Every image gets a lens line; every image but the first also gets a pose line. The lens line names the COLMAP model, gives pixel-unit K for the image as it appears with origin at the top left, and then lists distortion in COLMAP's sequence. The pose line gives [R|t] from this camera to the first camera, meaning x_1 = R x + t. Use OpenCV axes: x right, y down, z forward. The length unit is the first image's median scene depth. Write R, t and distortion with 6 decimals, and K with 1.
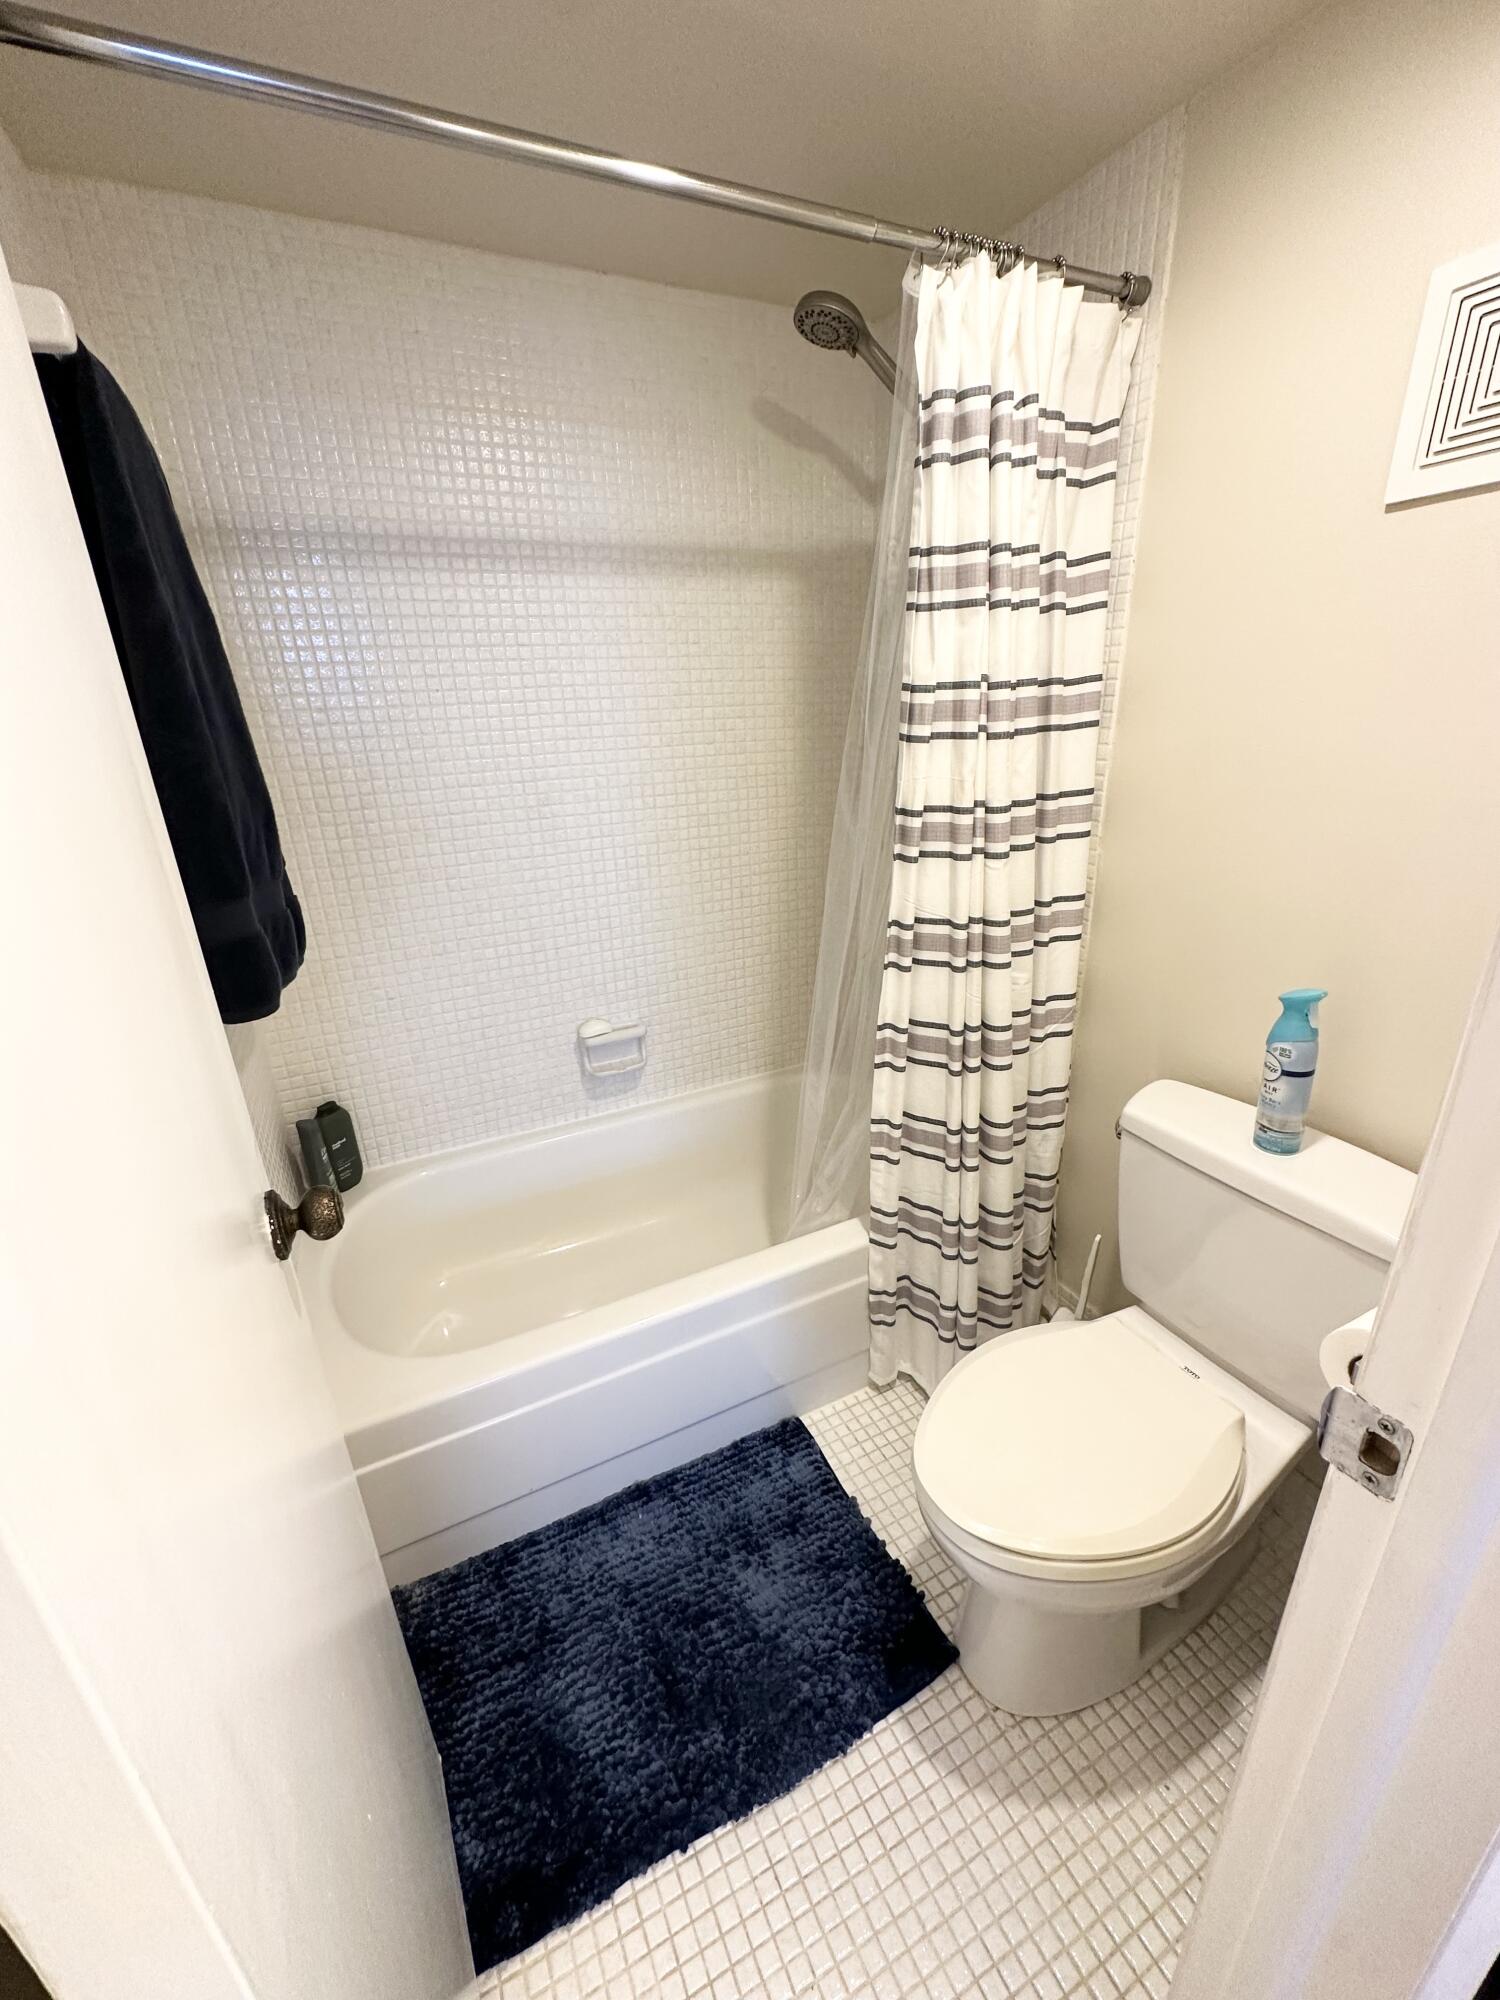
lens RADIAL K [[800.0, 0, 757.9], [0, 800.0, 998.6], [0, 0, 1]] dist [0.000862, -0.000005]
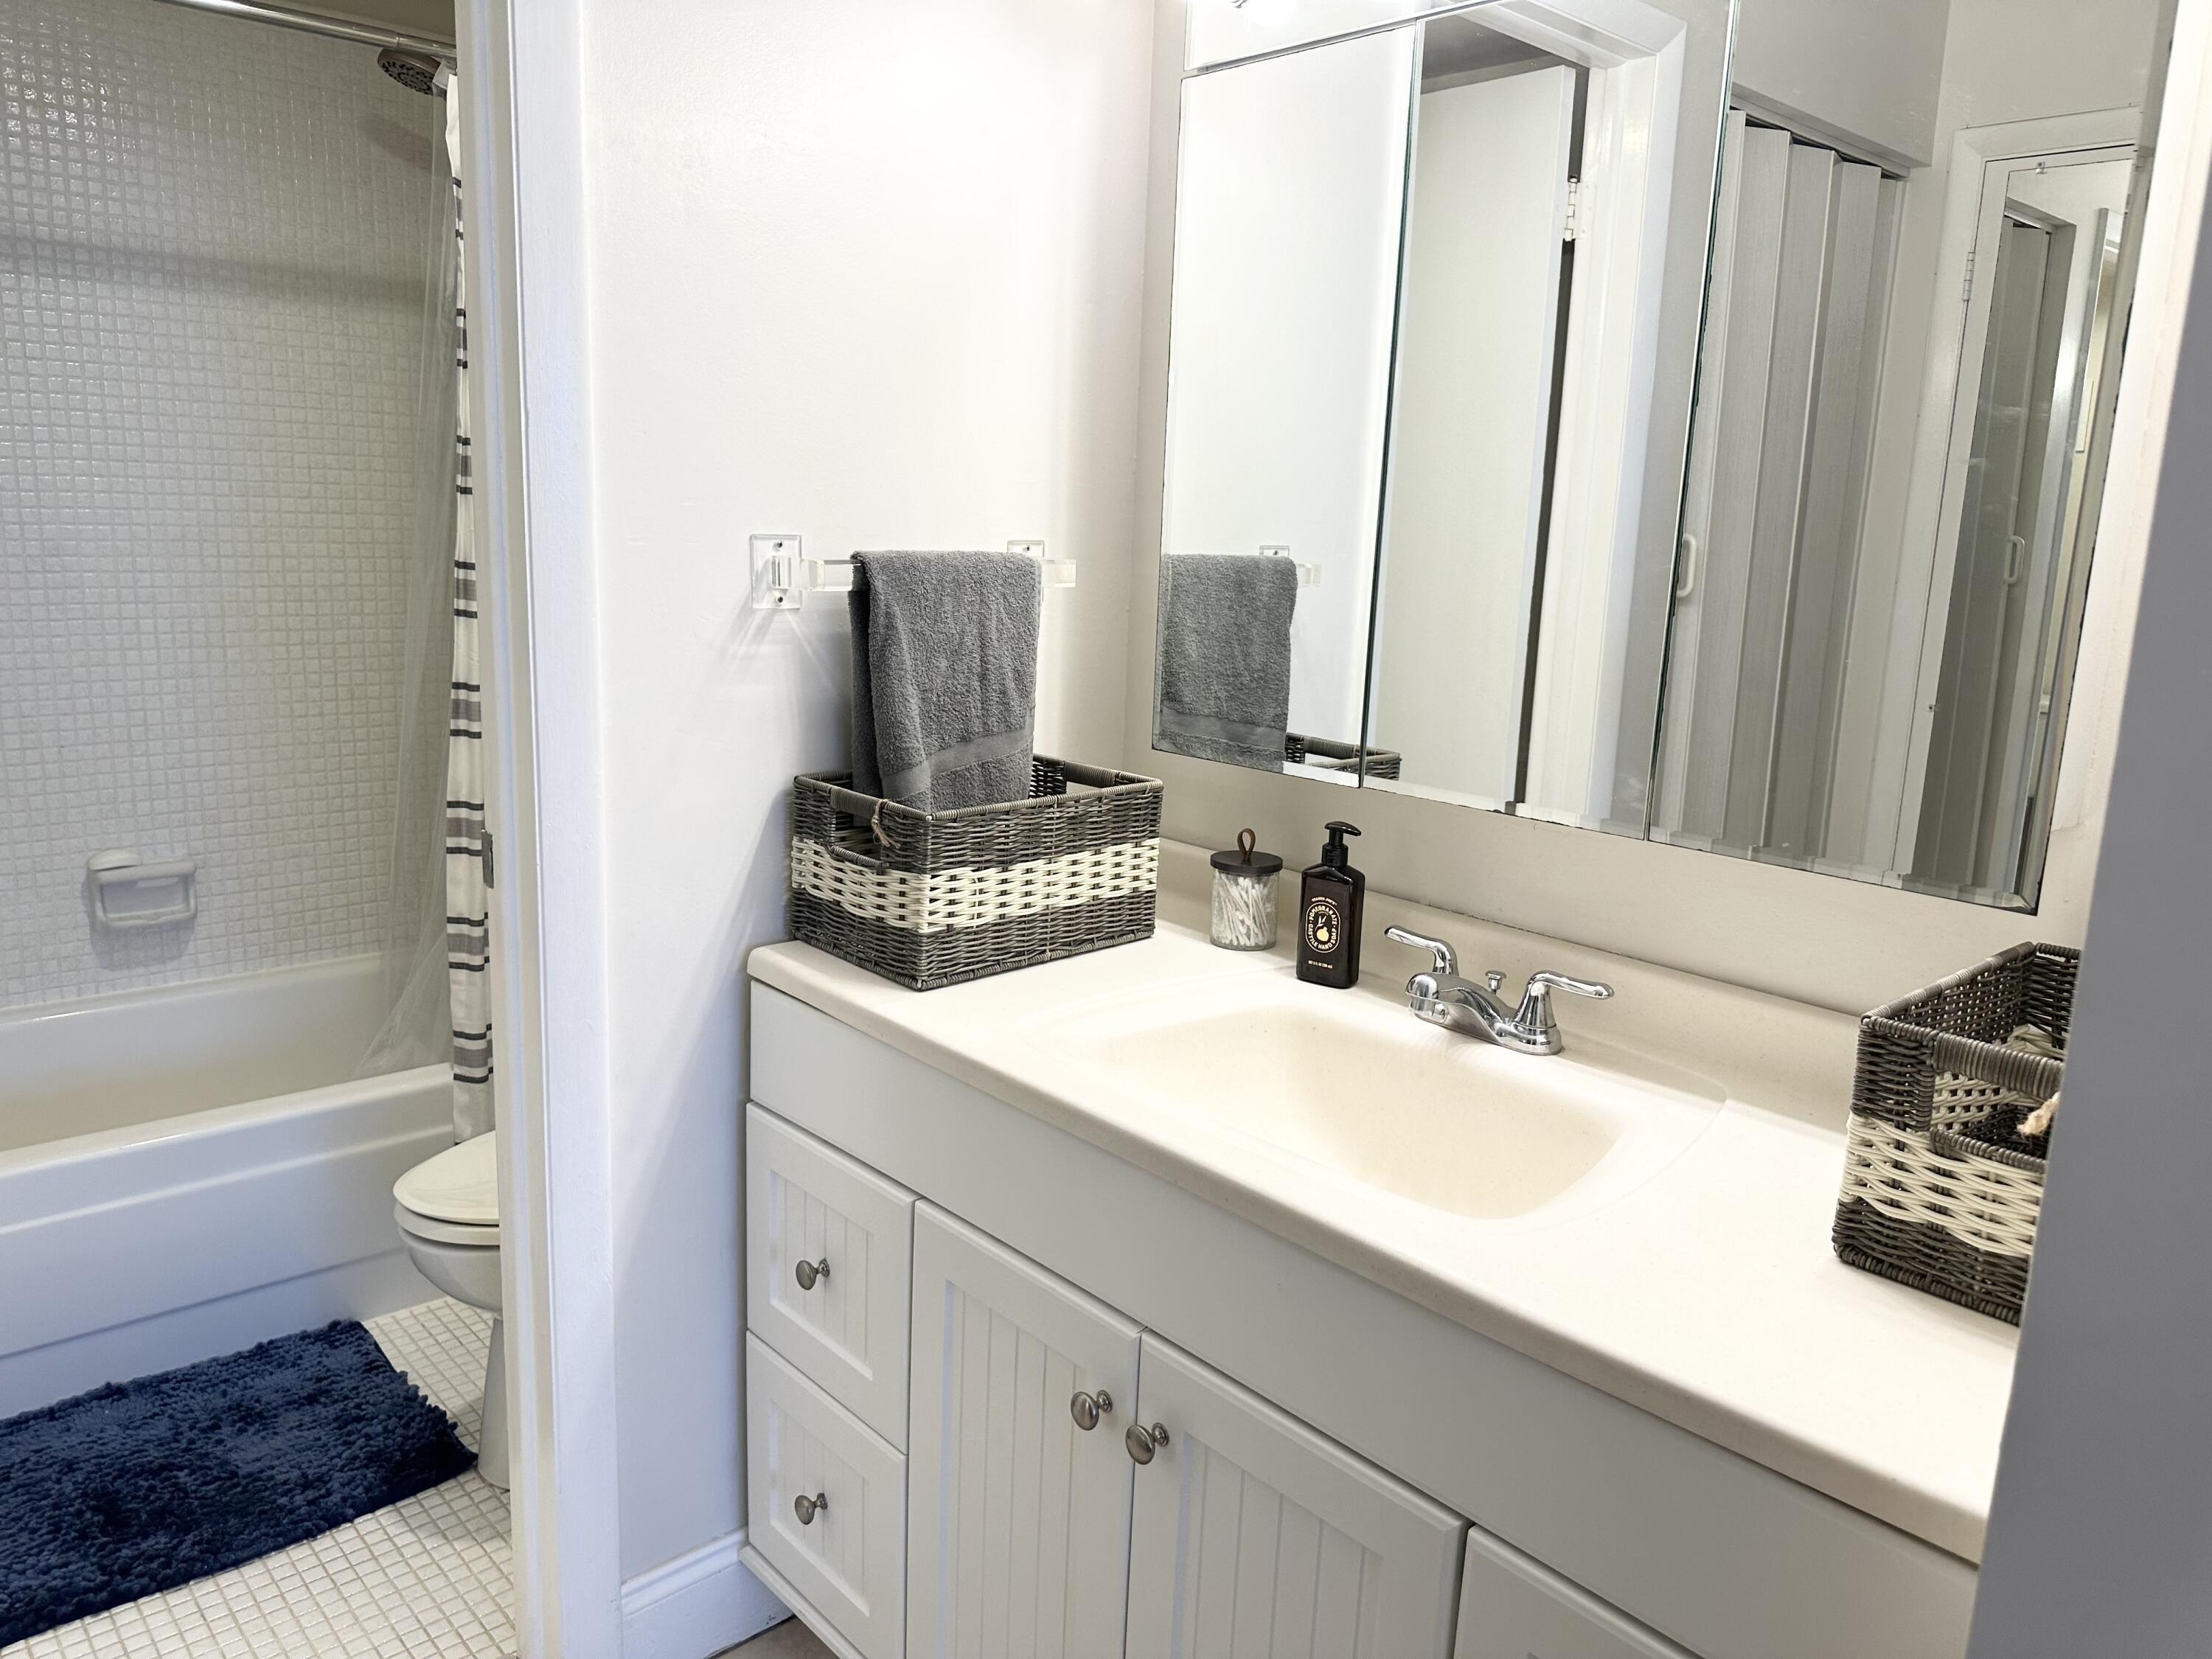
lens RADIAL K [[1577.0, 0, 1111.7], [0, 1577.0, 823.1], [0, 0, 1]] dist [0.019482, -0.025114]
pose [[0.959548, 0.017424, 0.281004, 0.286174], [0.027759, 0.987365, -0.156013, 0.276302], [-0.280172, 0.157503, 0.946941, -0.682318]]
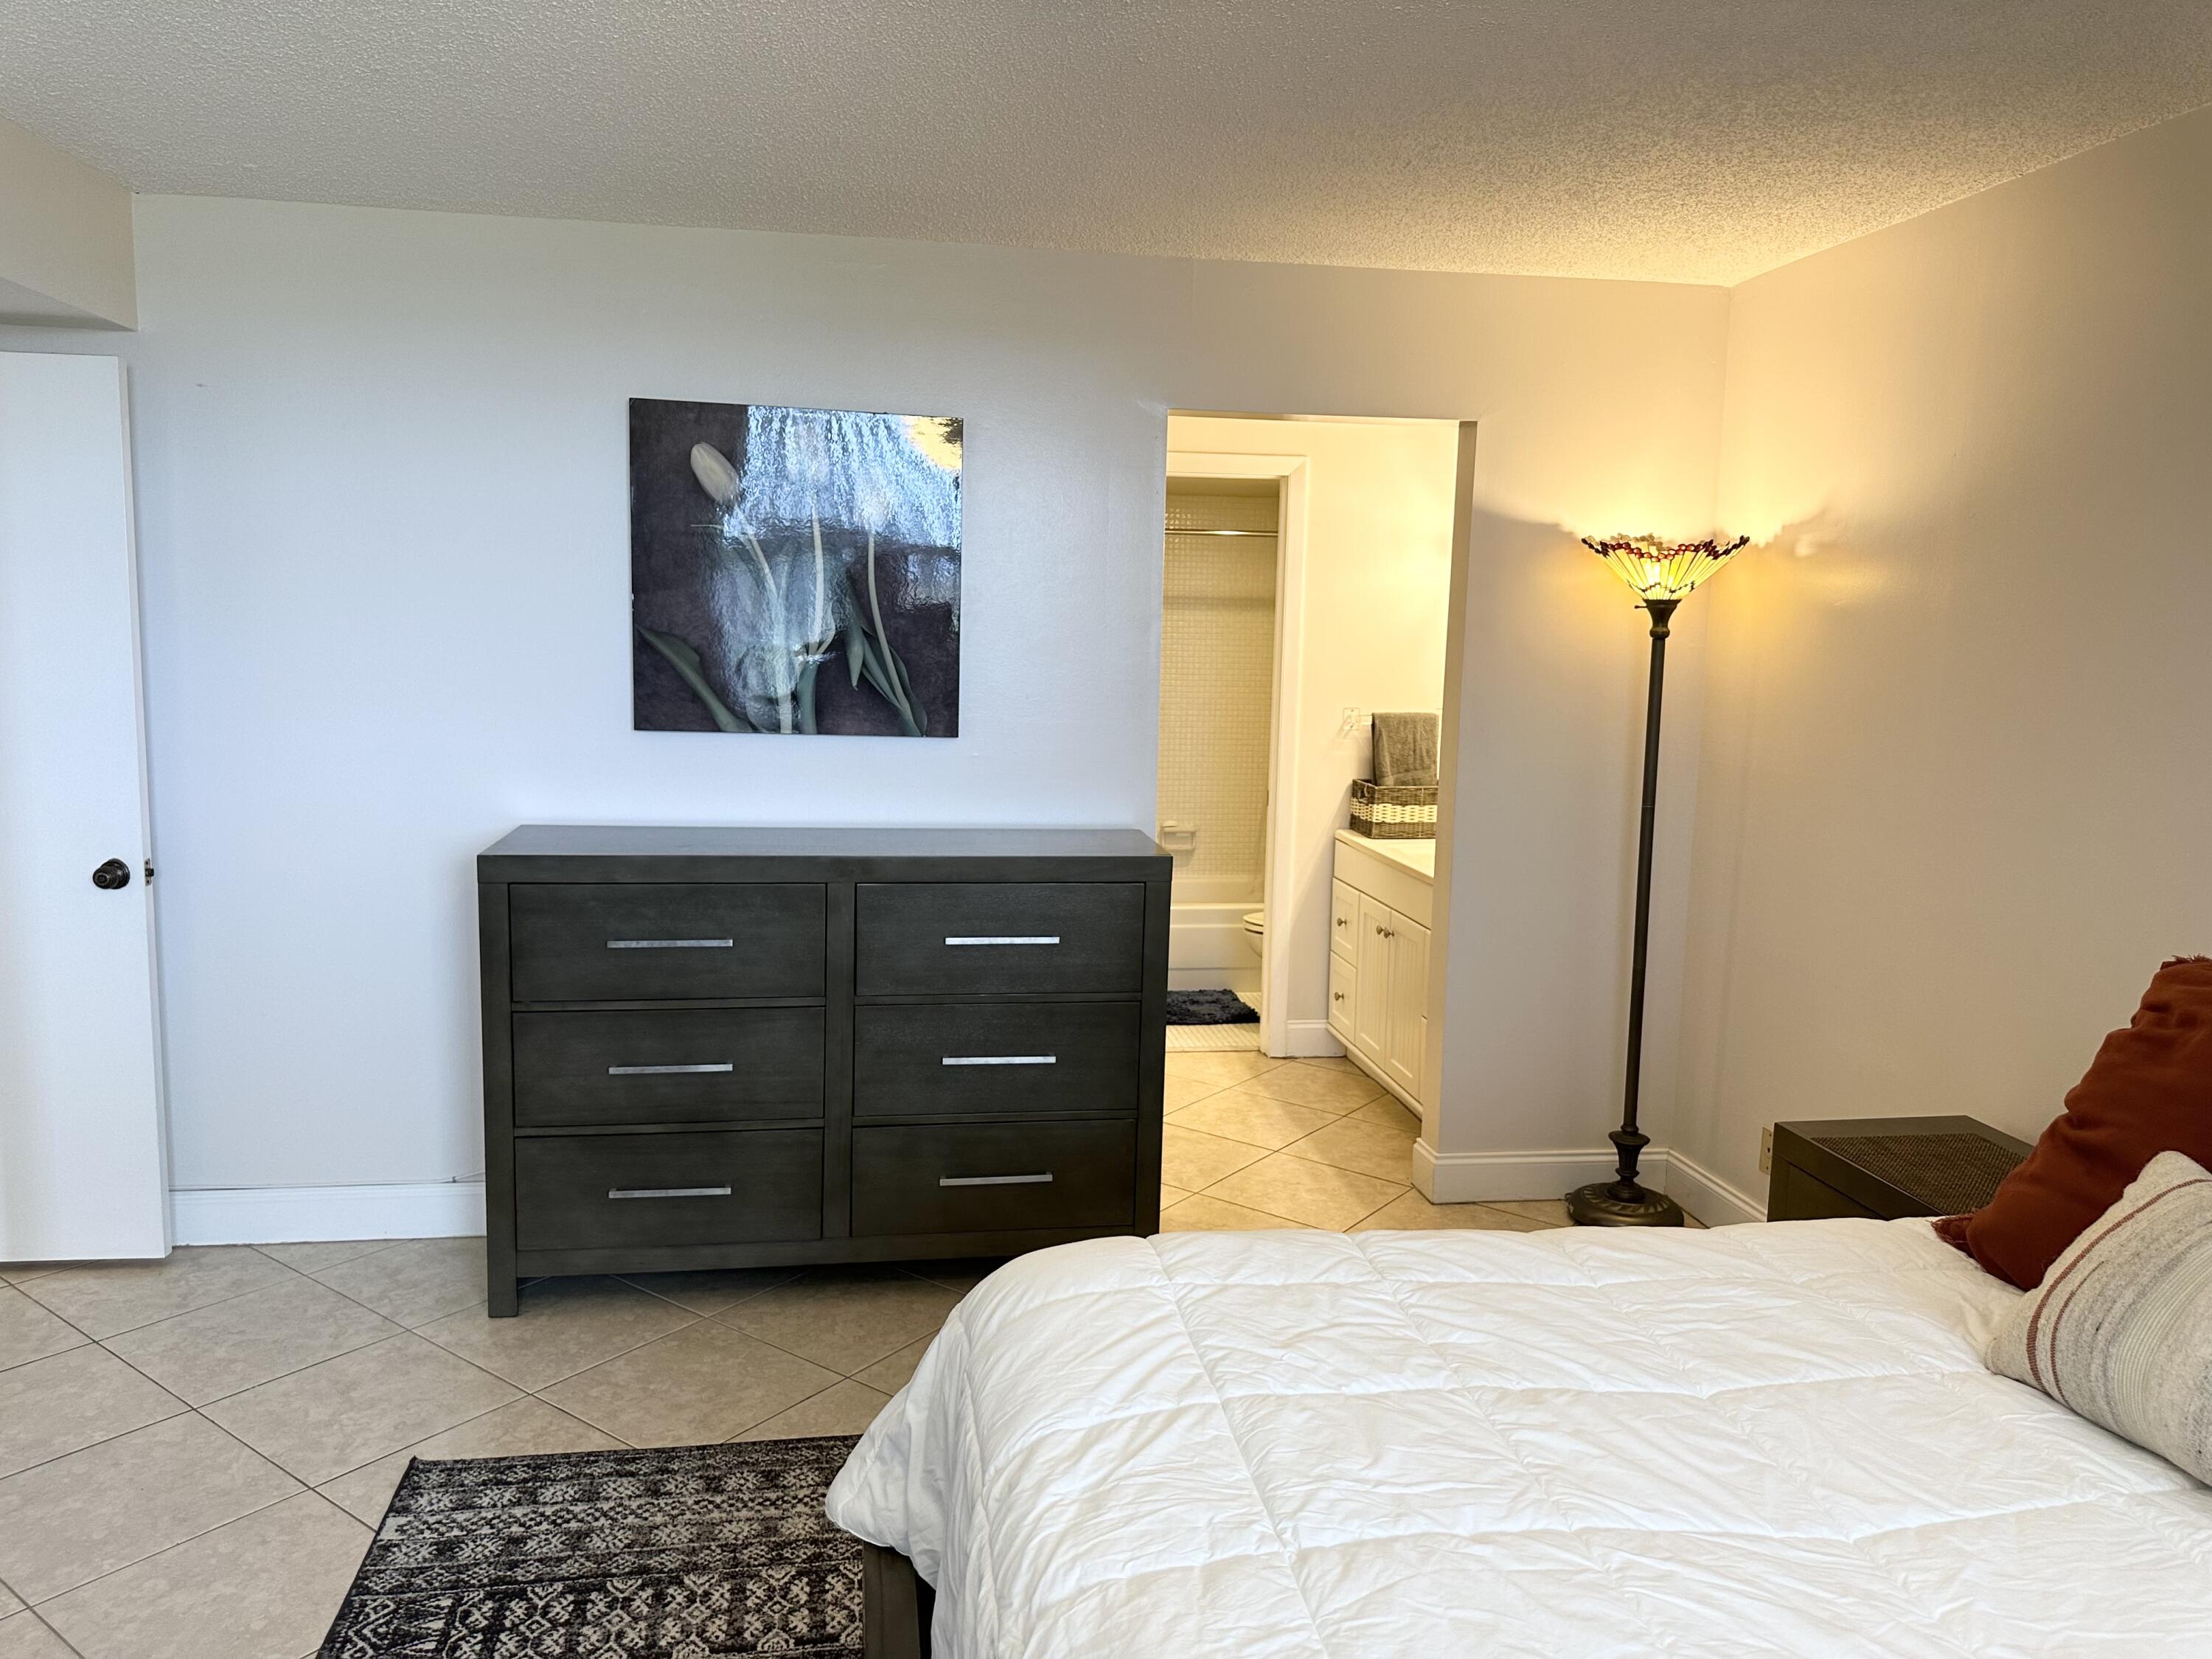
lens RADIAL K [[1577.0, 0, 1111.7], [0, 1577.0, 823.1], [0, 0, 1]] dist [0.019482, -0.025114]
pose [[0.950923, 0.092603, -0.295245, 0.846777], [-0.157133, 0.966498, -0.202955, 0.894960], [0.266559, 0.239388, 0.933616, -2.786516]]
